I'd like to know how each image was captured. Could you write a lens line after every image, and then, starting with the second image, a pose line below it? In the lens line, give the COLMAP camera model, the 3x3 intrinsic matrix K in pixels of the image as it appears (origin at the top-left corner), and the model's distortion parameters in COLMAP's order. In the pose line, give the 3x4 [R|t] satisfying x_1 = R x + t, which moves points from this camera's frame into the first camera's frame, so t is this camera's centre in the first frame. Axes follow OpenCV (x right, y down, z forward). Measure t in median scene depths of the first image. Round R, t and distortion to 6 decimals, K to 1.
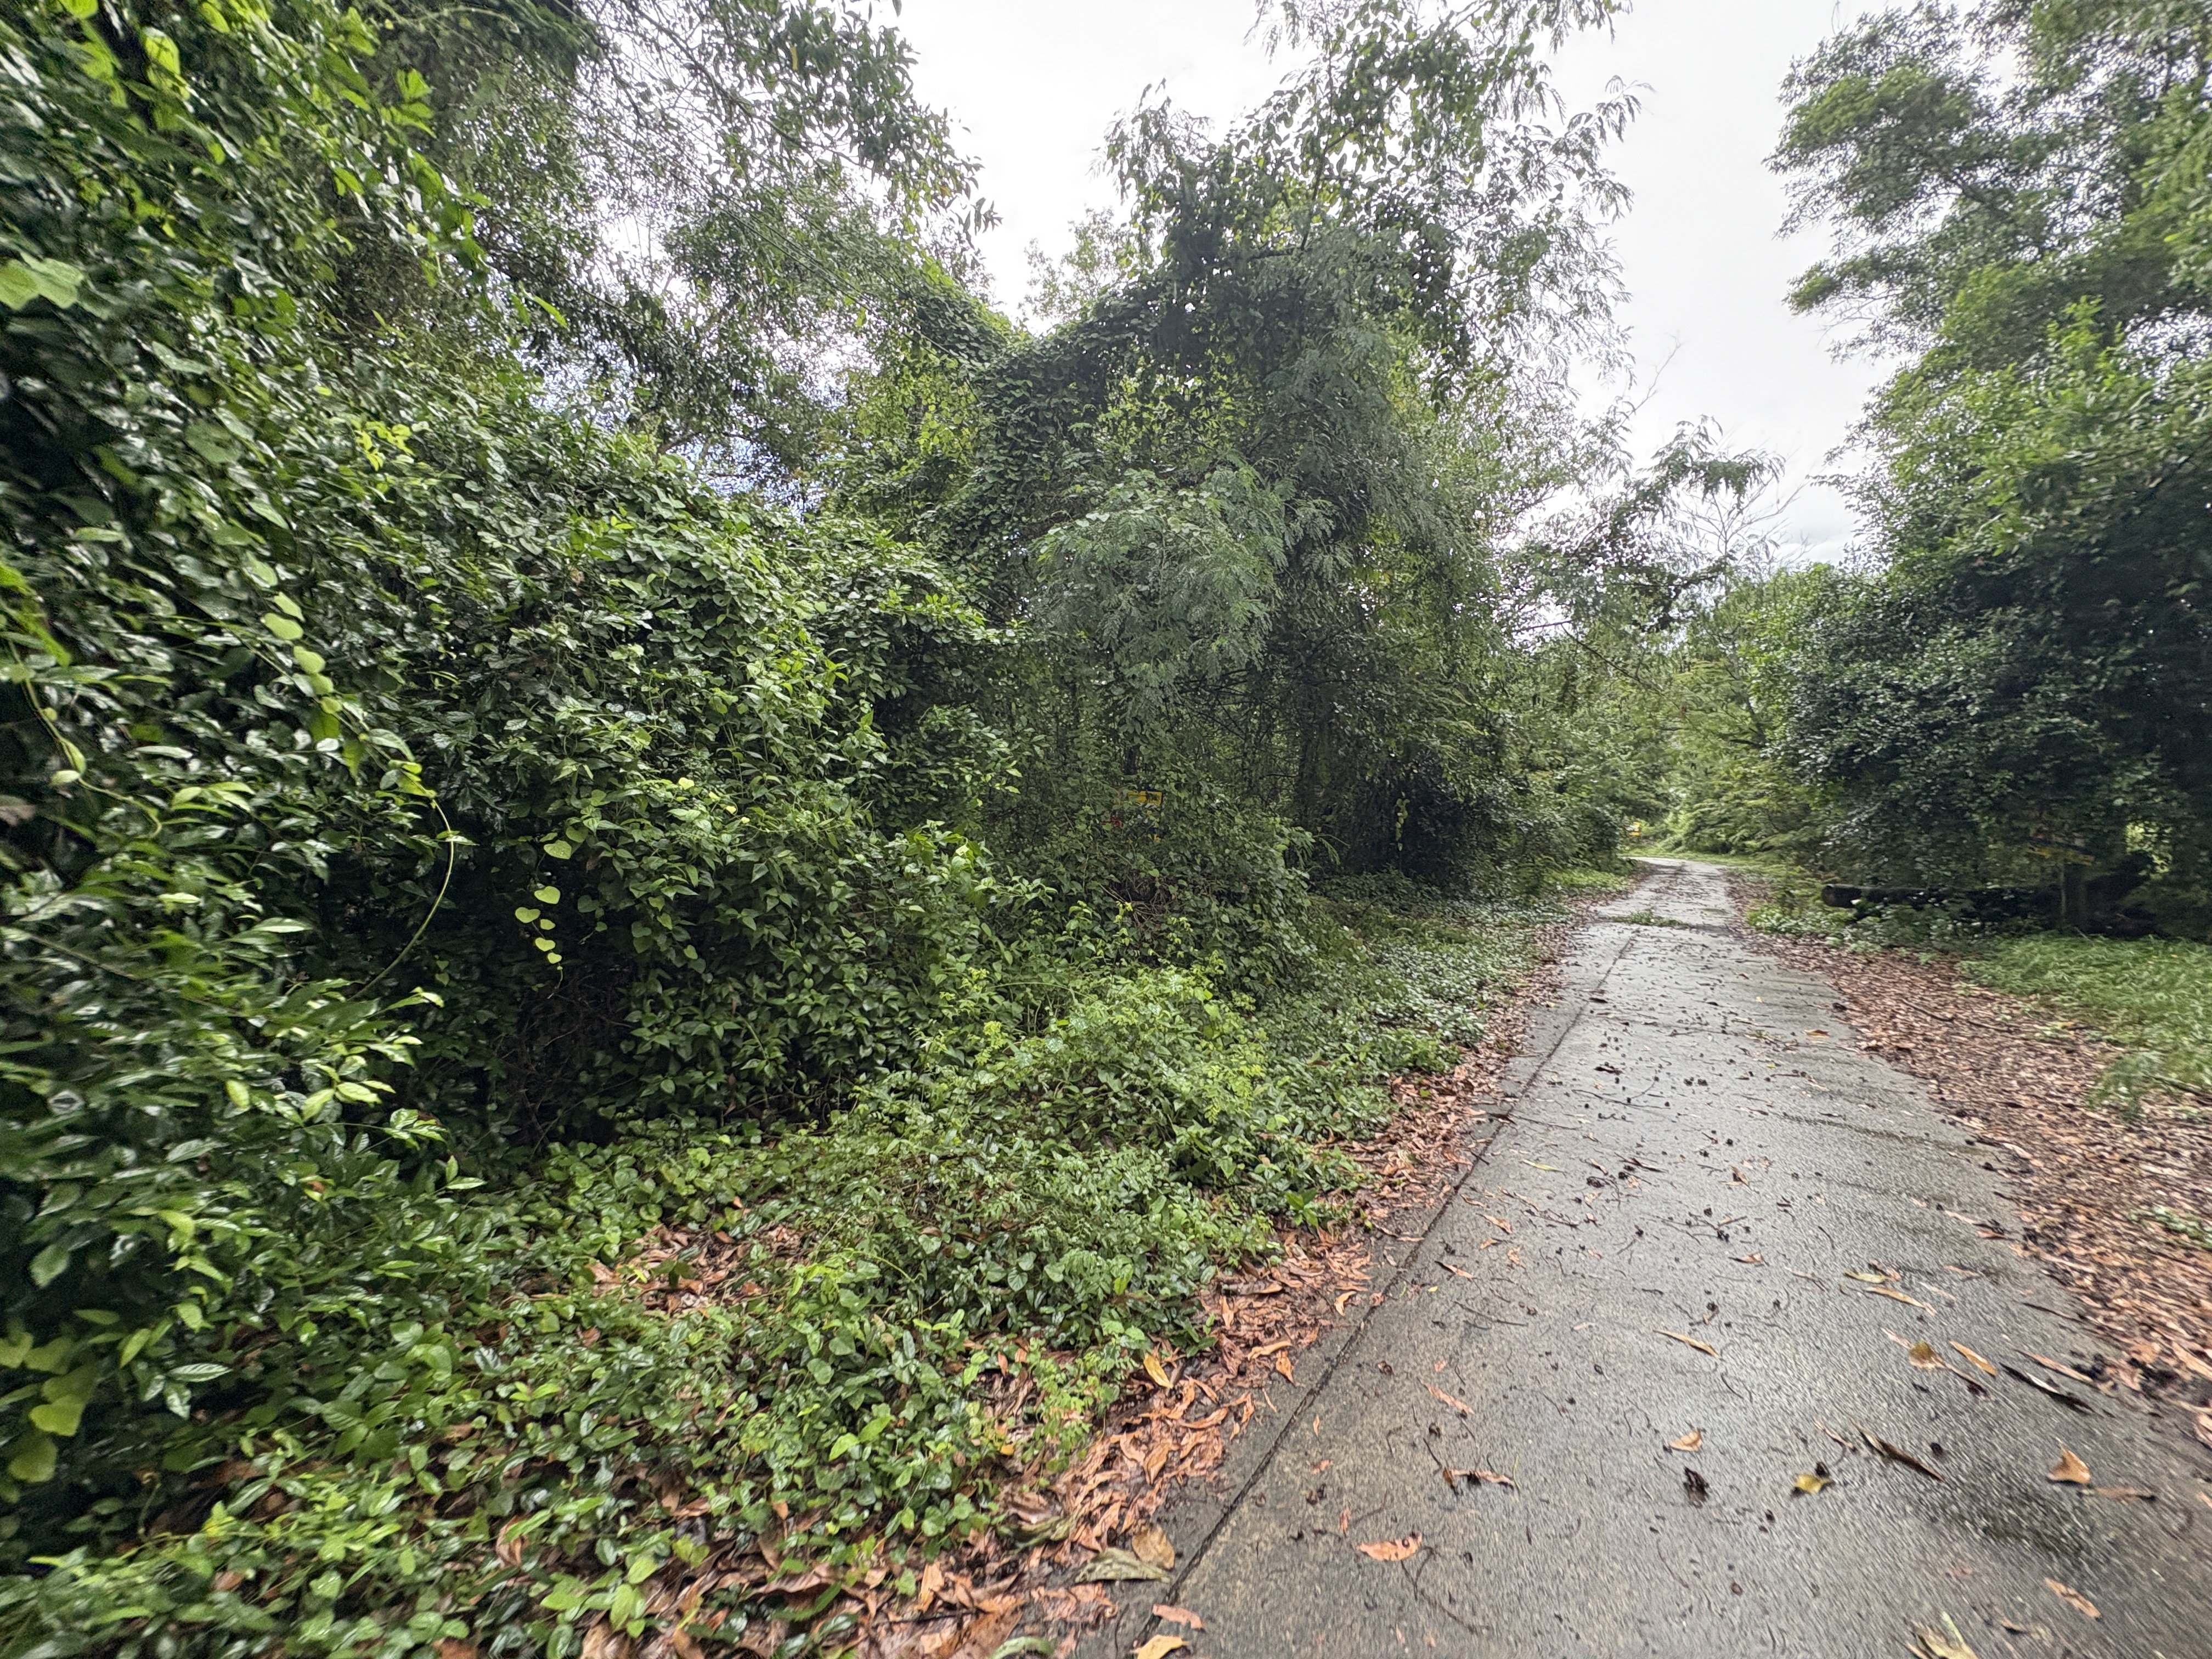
lens RADIAL K [[881.0, 0, 1103.9], [0, 881.0, 826.2], [0, 0, 1]] dist [0.000379, 0.000042]
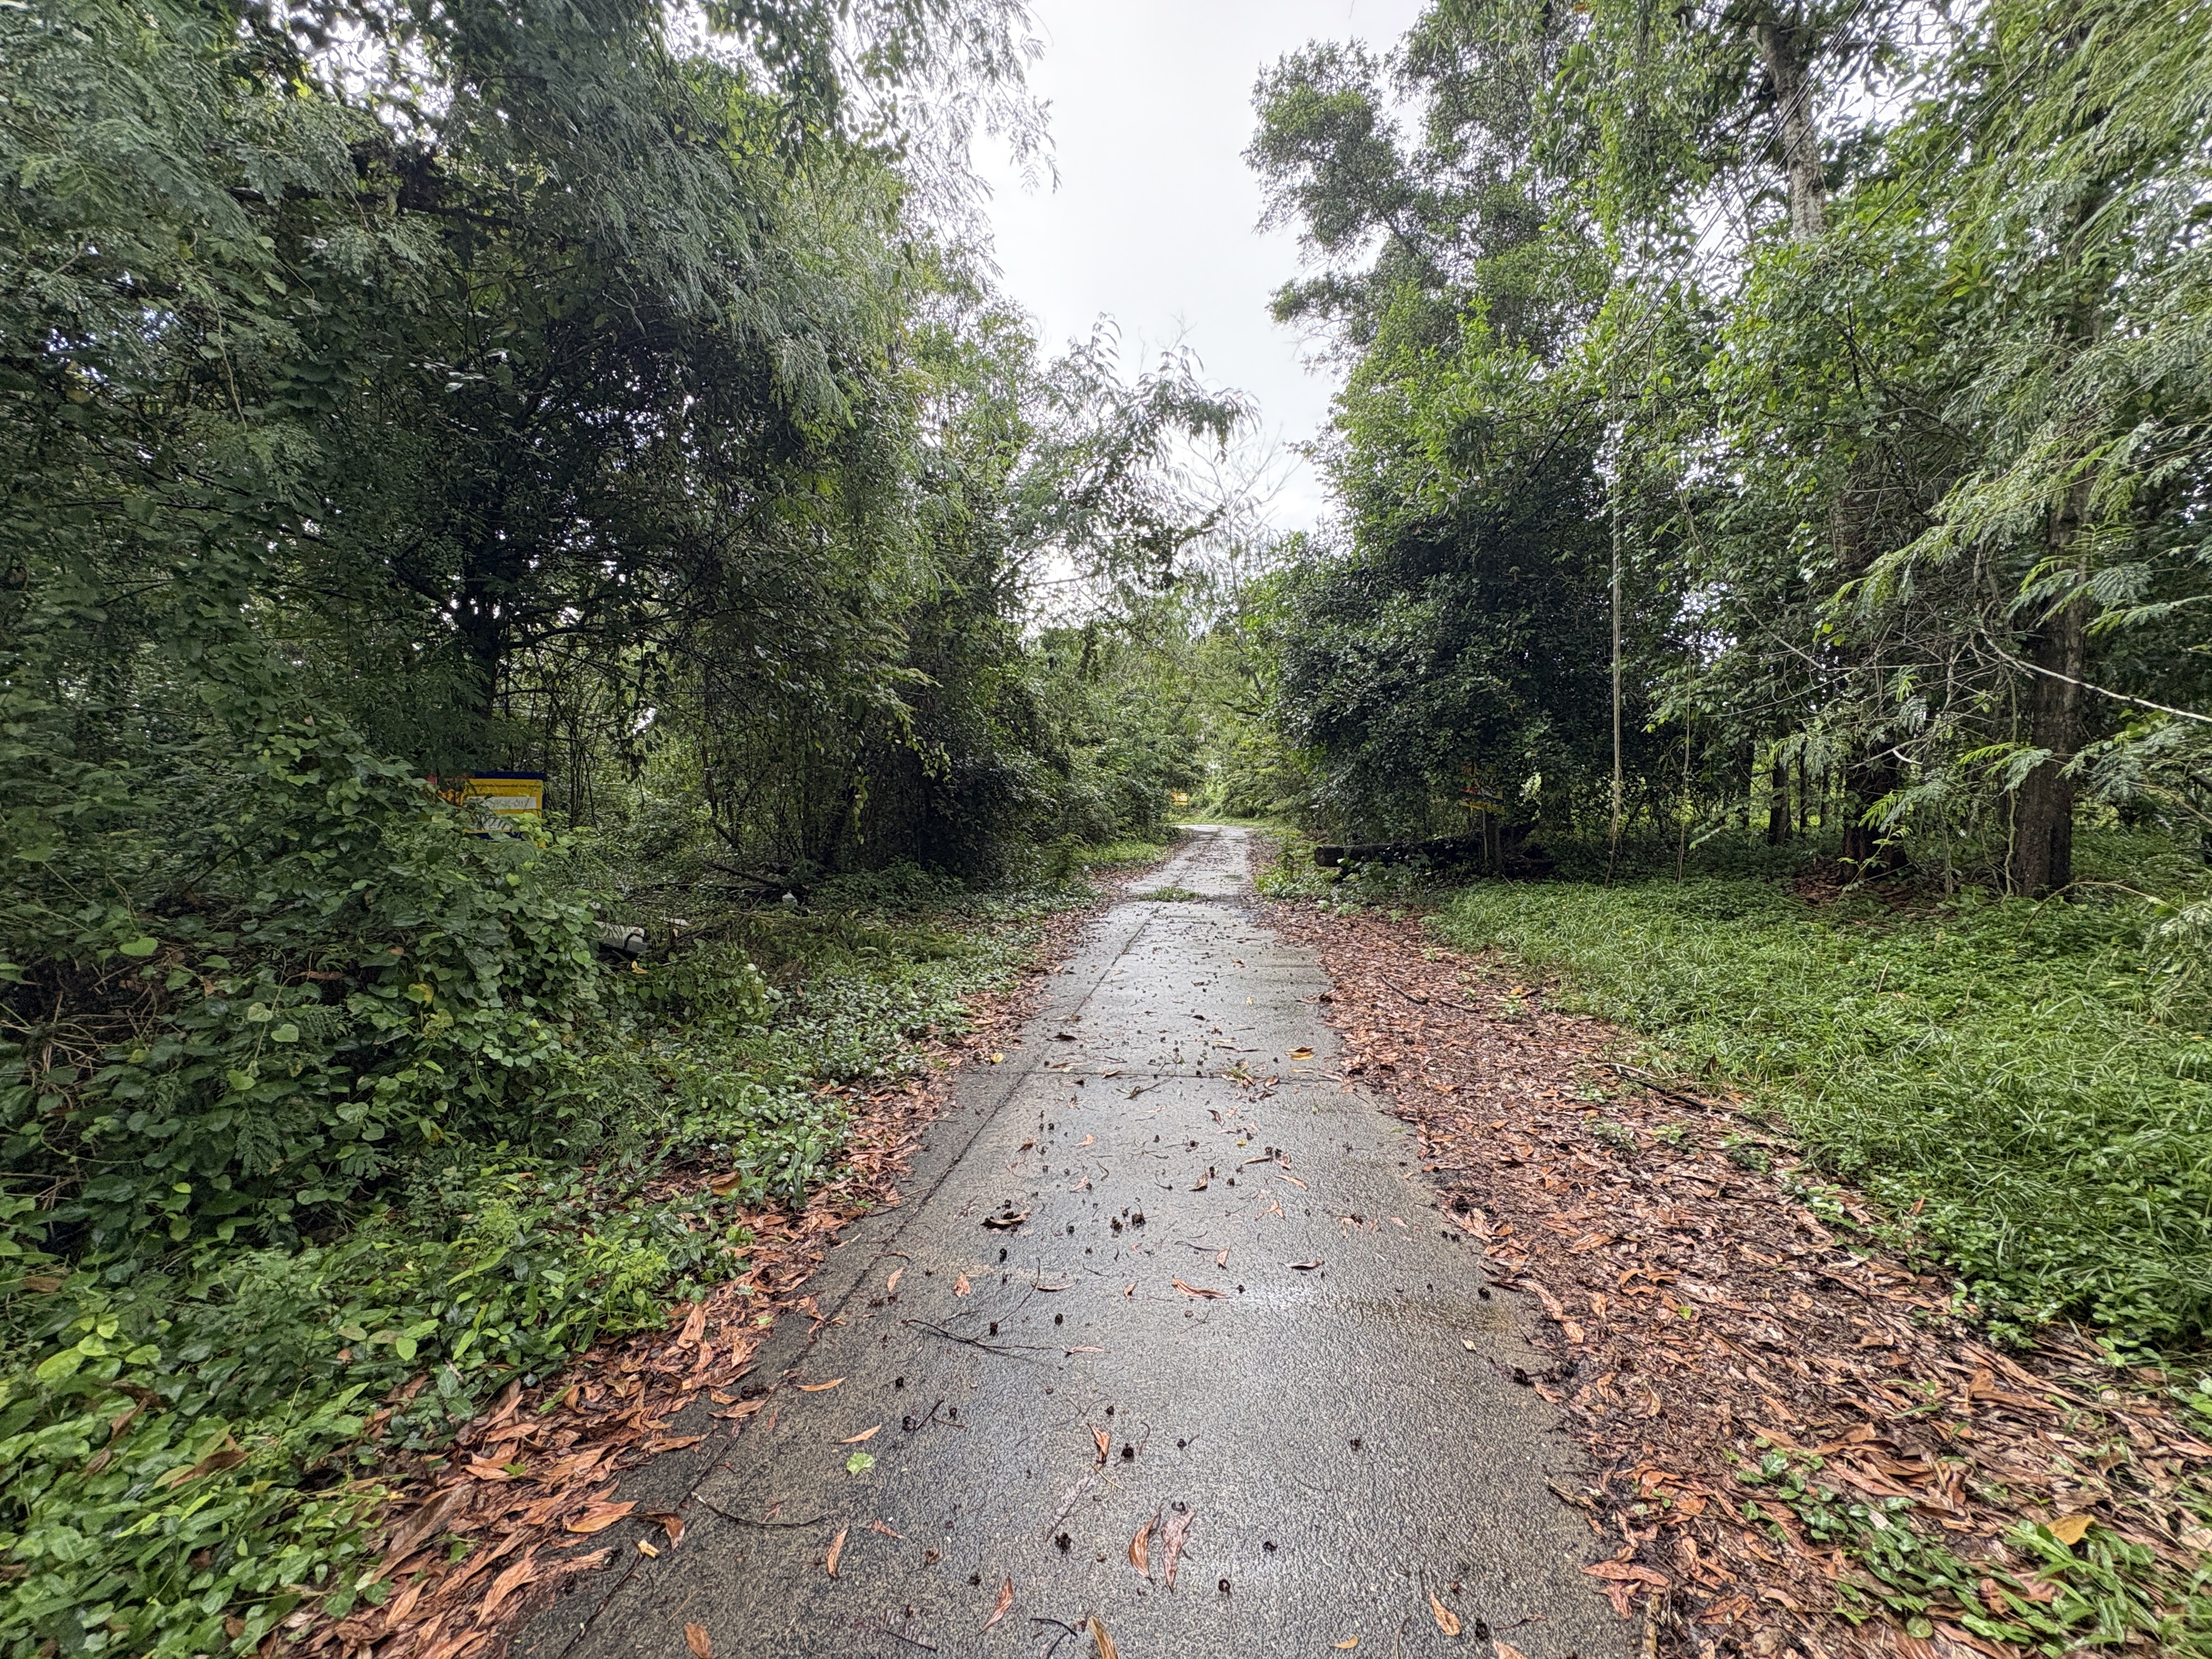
lens RADIAL K [[881.0, 0, 1103.9], [0, 881.0, 826.2], [0, 0, 1]] dist [0.000379, 0.000042]
pose [[0.903000, -0.058930, 0.425581, 0.158408], [0.051799, 0.998256, 0.028320, 0.001028], [-0.426507, -0.003528, 0.904477, 0.176270]]
